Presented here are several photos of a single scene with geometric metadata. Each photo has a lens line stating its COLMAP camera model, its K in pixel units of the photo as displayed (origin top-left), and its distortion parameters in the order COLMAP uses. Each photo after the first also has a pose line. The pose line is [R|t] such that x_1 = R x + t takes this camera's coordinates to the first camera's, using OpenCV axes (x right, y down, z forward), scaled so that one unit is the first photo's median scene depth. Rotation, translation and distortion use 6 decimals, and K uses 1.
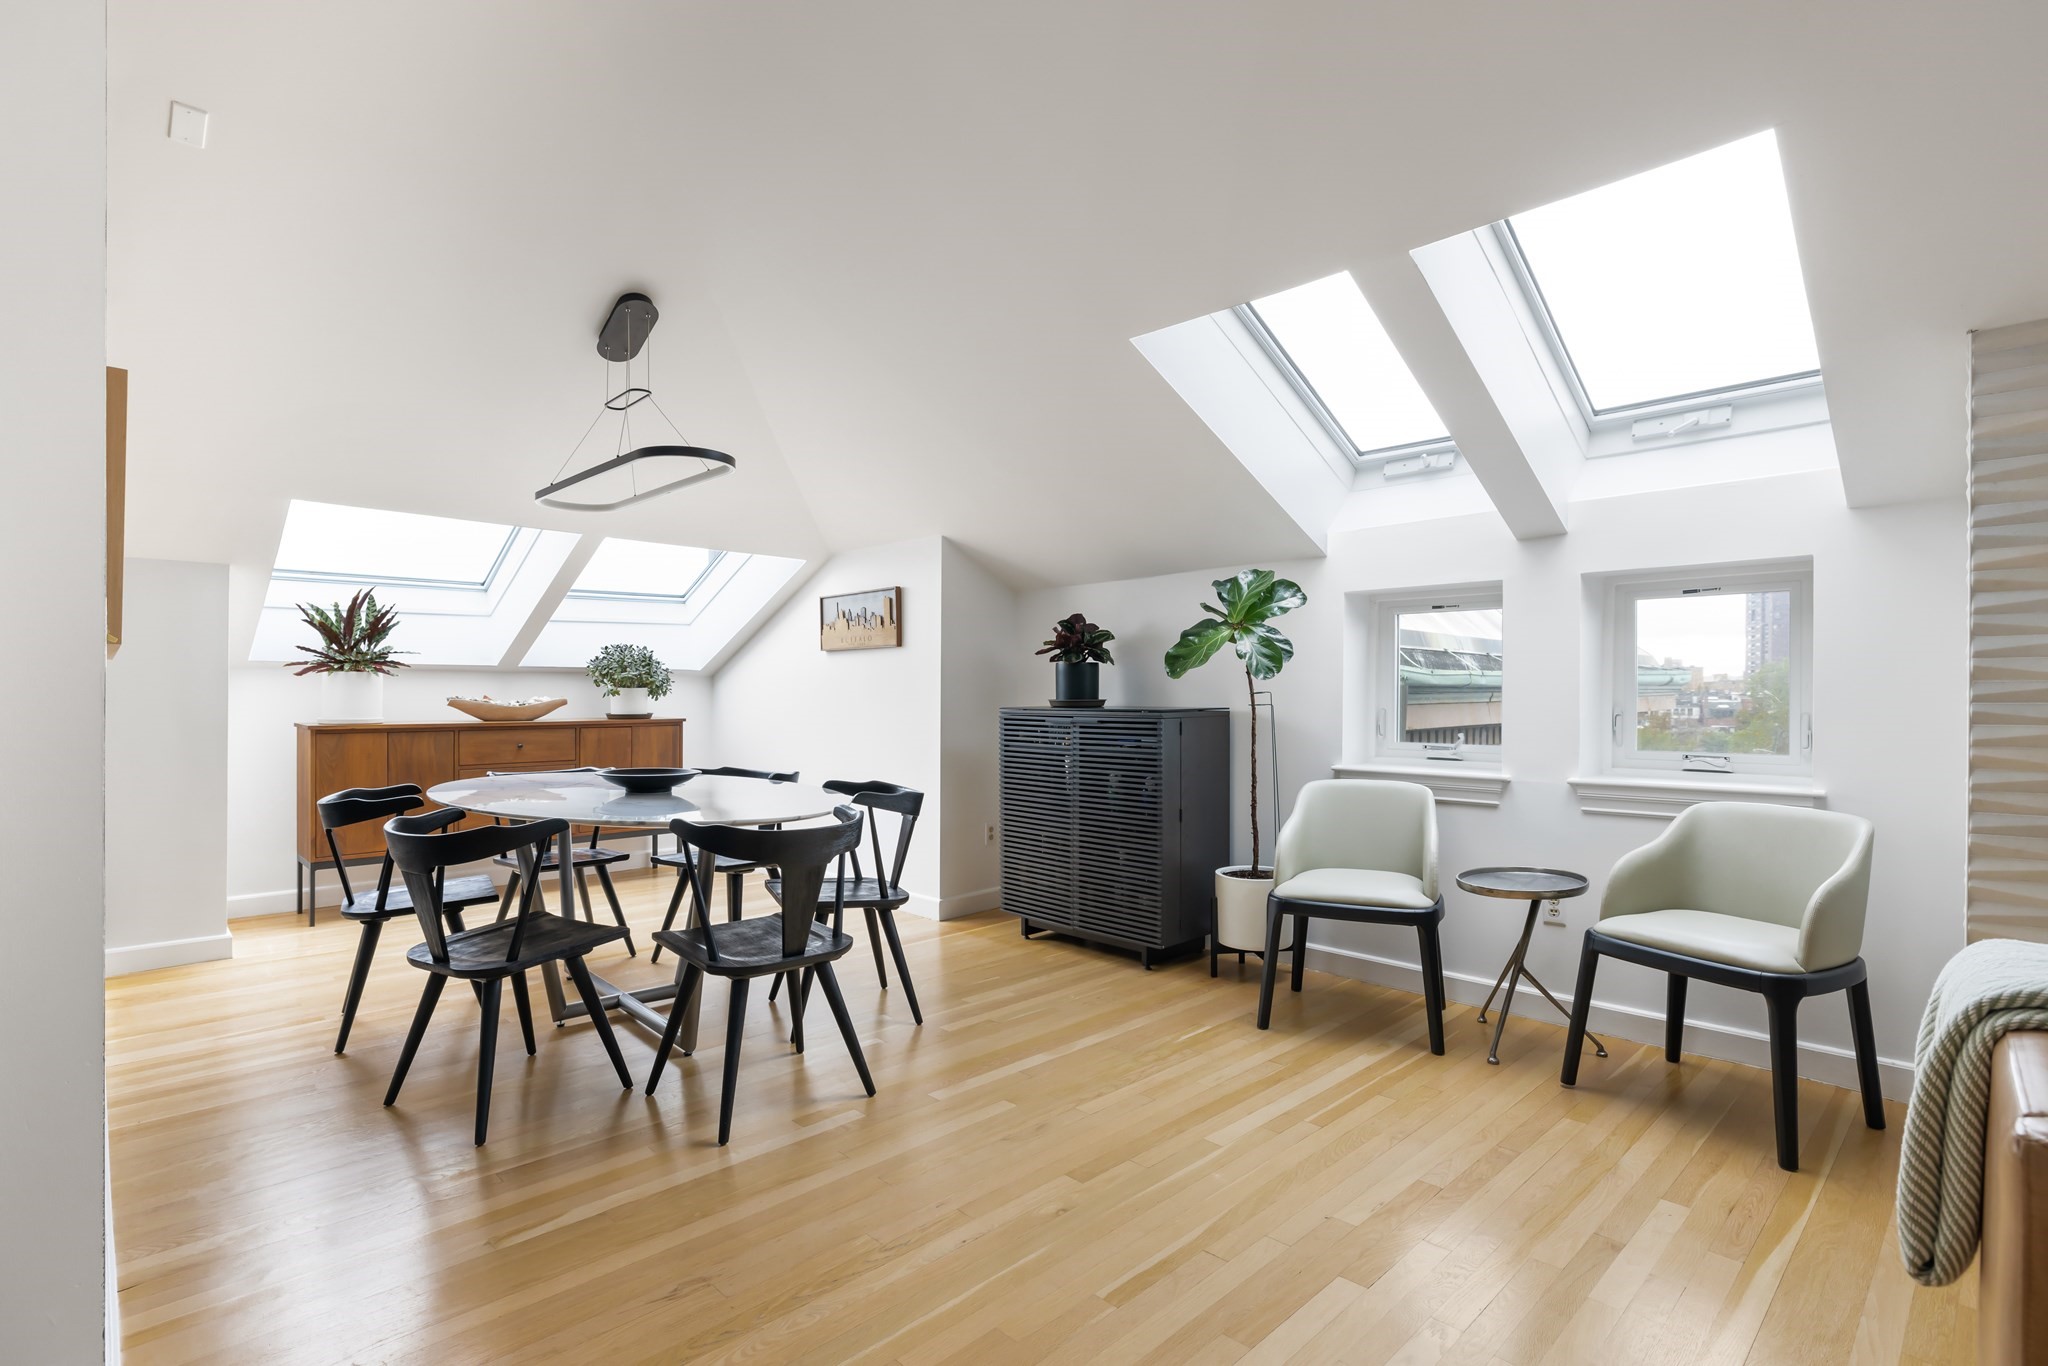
lens RADIAL K [[968.8, 0, 1009.6], [0, 968.8, 704.9], [0, 0, 1]] dist [-0.004075, 0.000225]
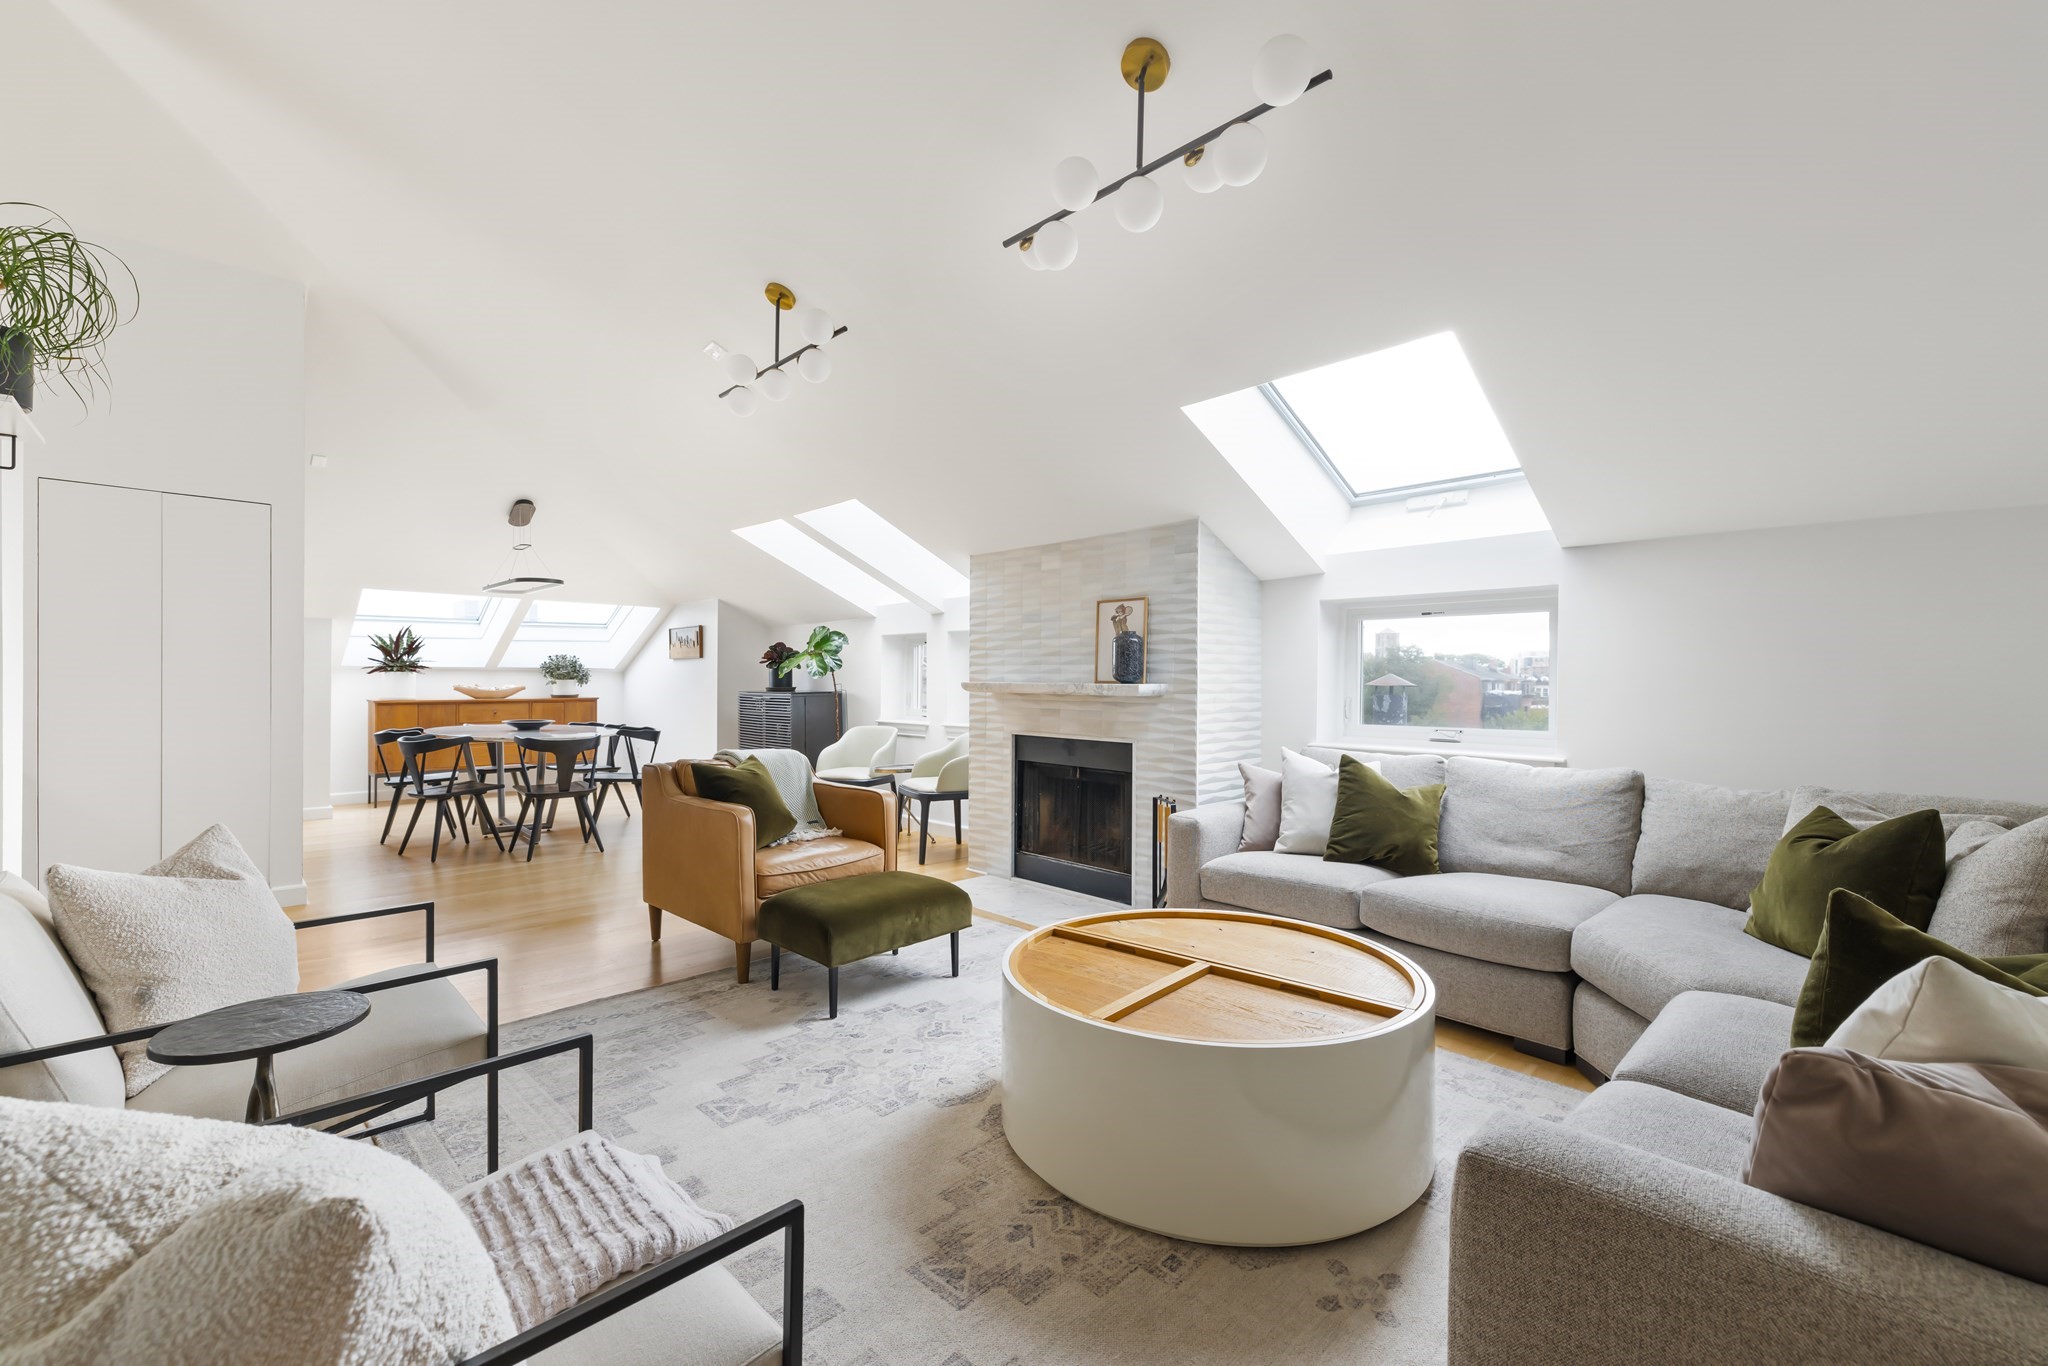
lens RADIAL K [[872.6, 0, 1034.8], [0, 872.6, 681.9], [0, 0, 1]] dist [0.000370, -0.000285]
pose [[0.999979, 0.001222, 0.006374, 0.711816], [-0.001168, 0.999963, -0.008515, -0.002505], [-0.006384, 0.008507, 0.999943, -0.913478]]
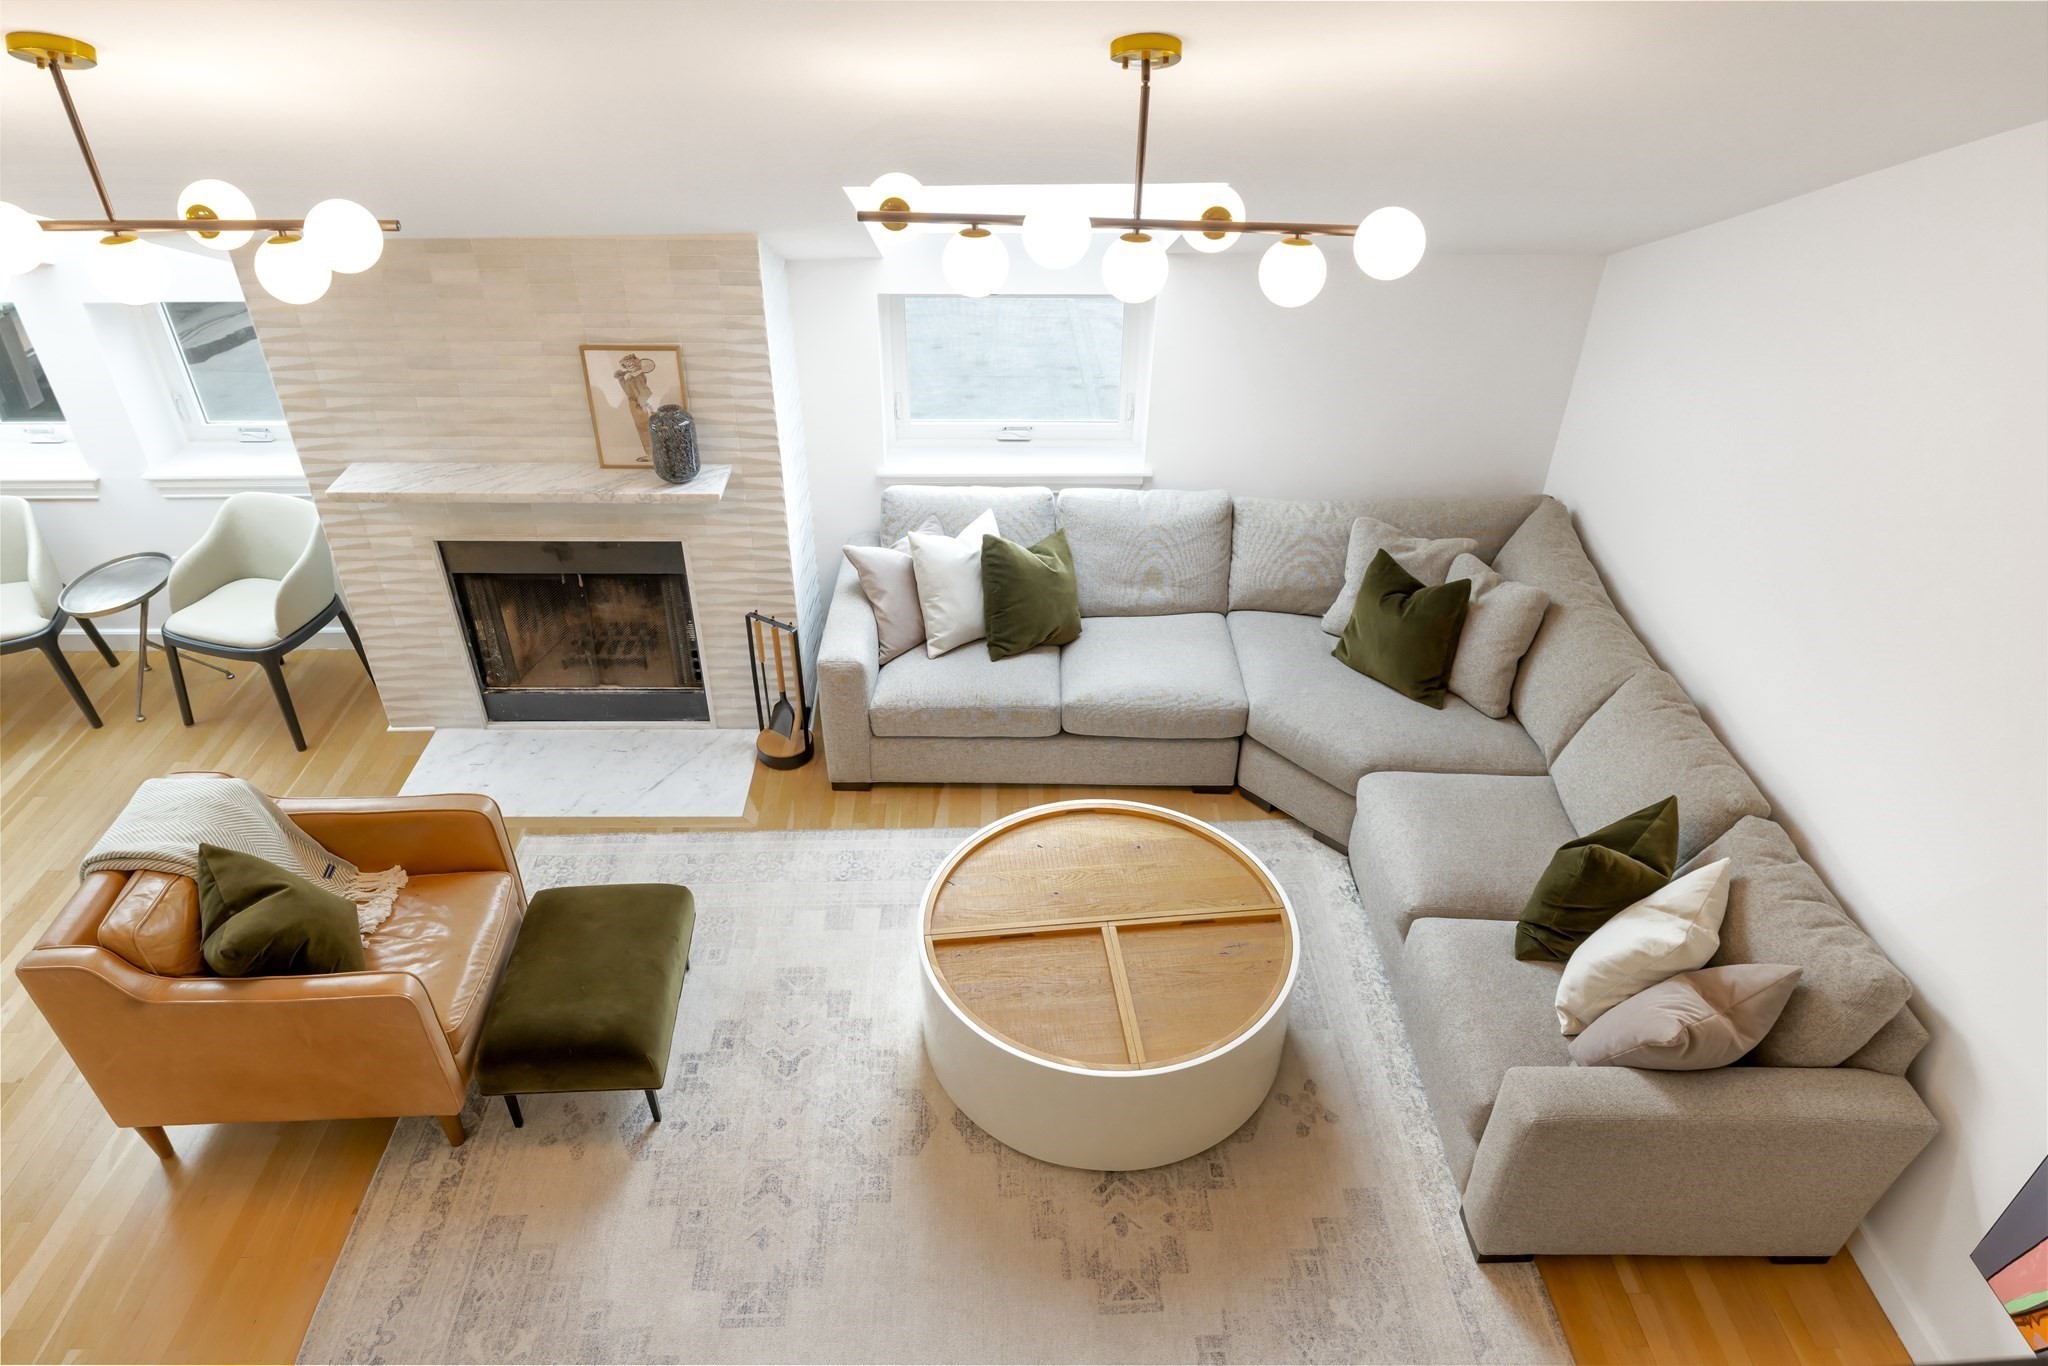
lens RADIAL K [[1249.8, 0, 1012.2], [0, 1249.8, 681.9], [0, 0, 1]] dist [-0.006068, 0.002743]
pose [[0.677894, -0.418472, 0.604435, 0.245853], [-0.006688, 0.818637, 0.574272, -0.556193], [-0.735130, -0.393338, 0.552150, -0.677102]]
